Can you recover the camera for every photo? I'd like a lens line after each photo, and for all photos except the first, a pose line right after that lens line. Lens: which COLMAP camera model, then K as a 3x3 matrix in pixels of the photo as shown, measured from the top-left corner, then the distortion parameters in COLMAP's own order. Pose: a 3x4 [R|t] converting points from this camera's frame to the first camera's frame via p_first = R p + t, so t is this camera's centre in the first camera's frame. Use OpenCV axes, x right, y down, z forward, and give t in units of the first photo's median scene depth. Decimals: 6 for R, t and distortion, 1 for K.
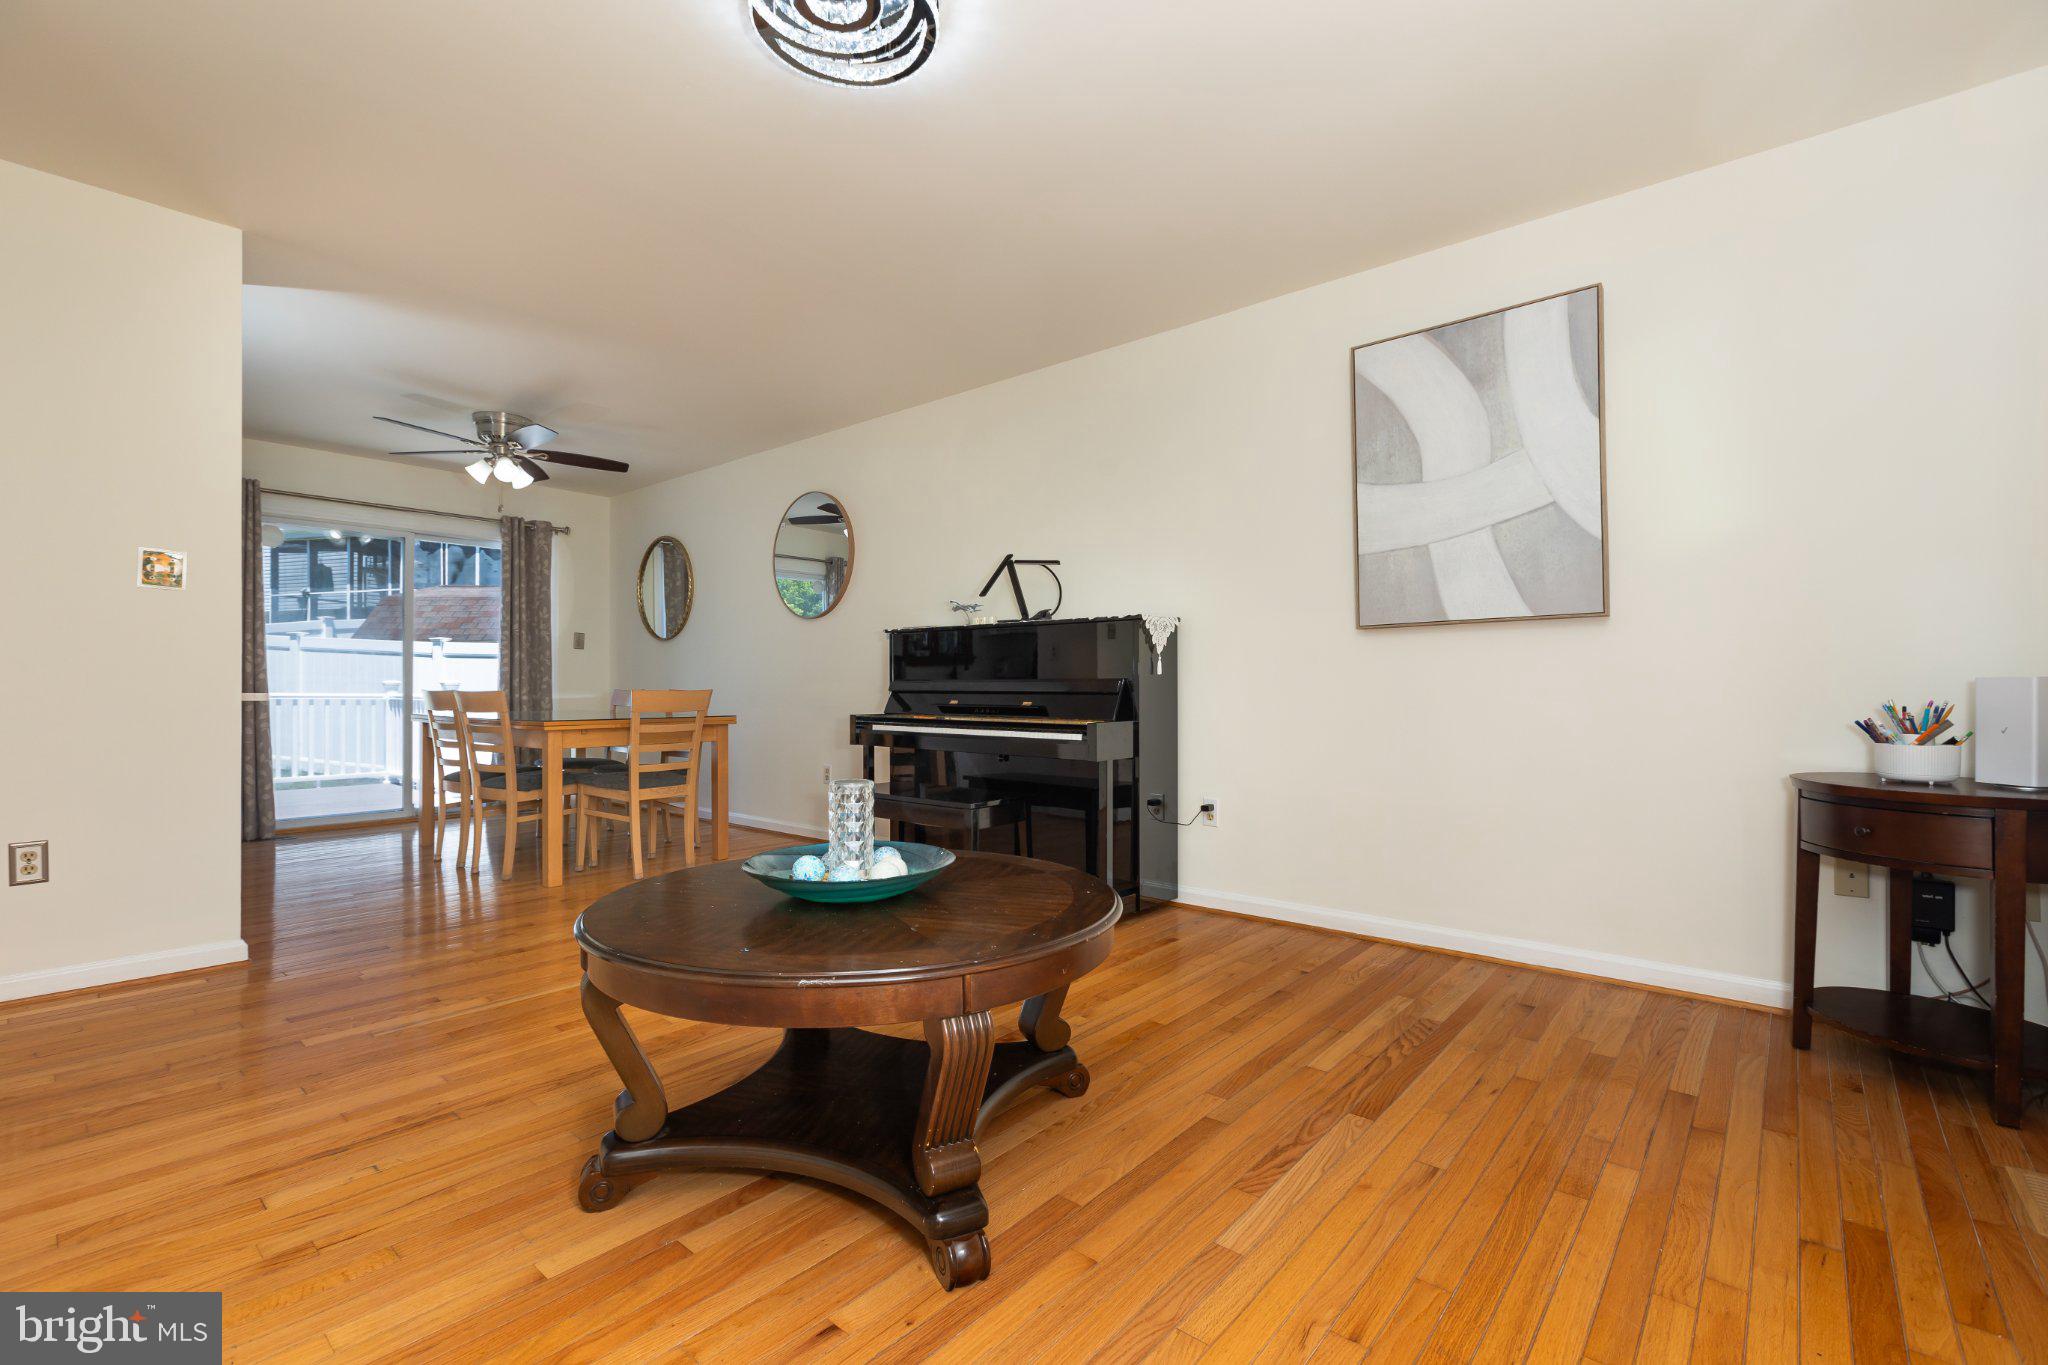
lens RADIAL K [[934.3, 0, 1032.6], [0, 934.3, 684.9], [0, 0, 1]] dist [-0.000301, 0.002283]
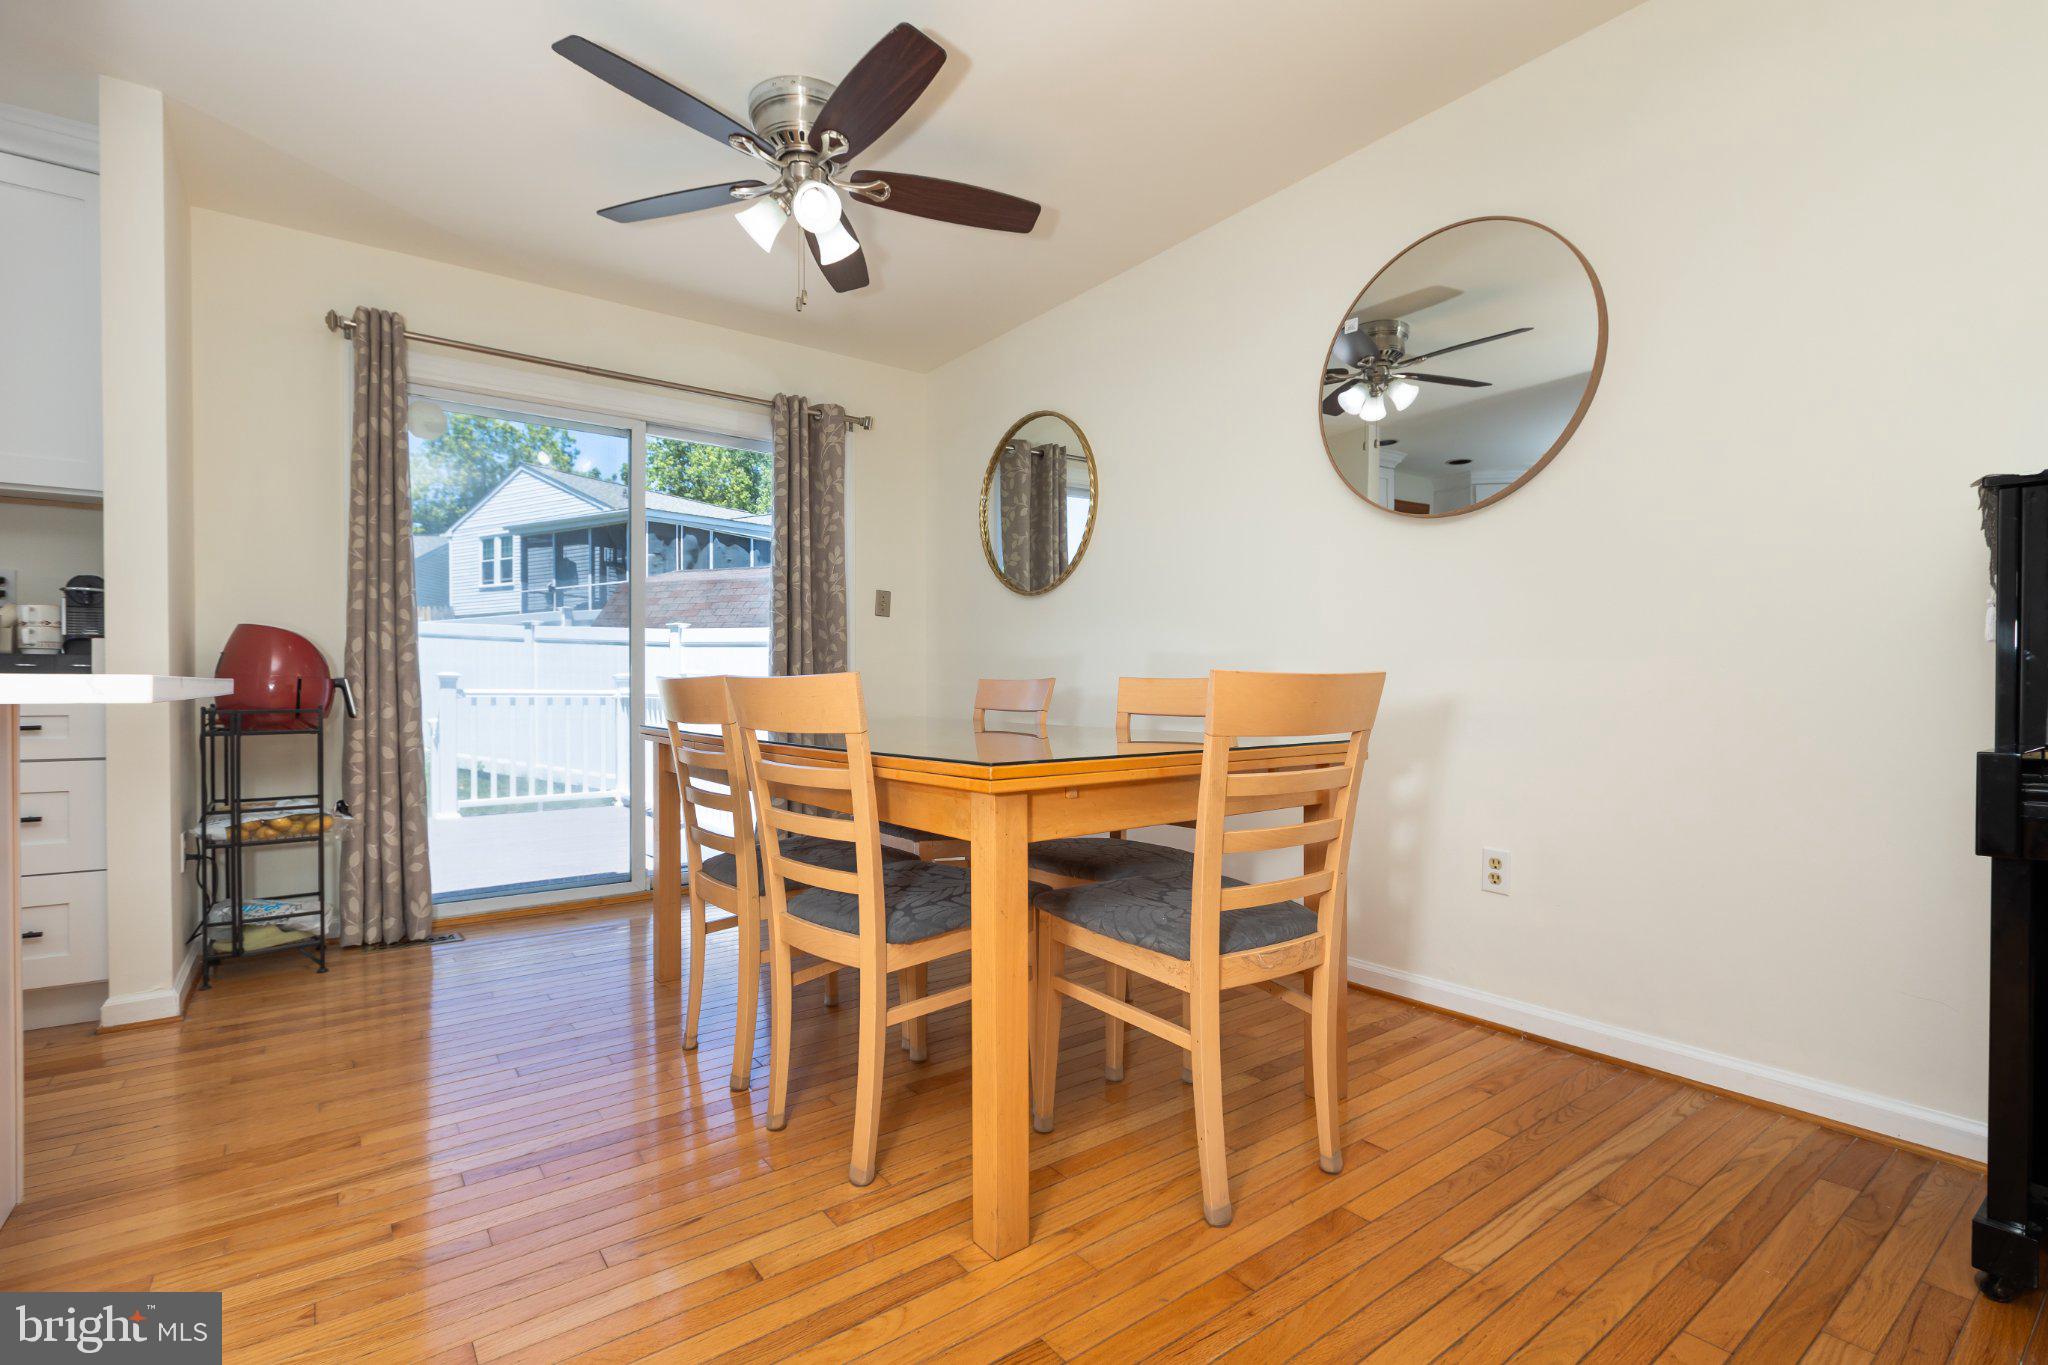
lens RADIAL K [[934.3, 0, 1020.4], [0, 934.3, 690.8], [0, 0, 1]] dist [-0.000301, 0.002283]
pose [[0.977930, -0.002392, -0.208919, -0.275621], [0.004449, 0.999946, 0.009376, 0.006181], [0.208885, -0.010098, 0.977888, 0.423636]]
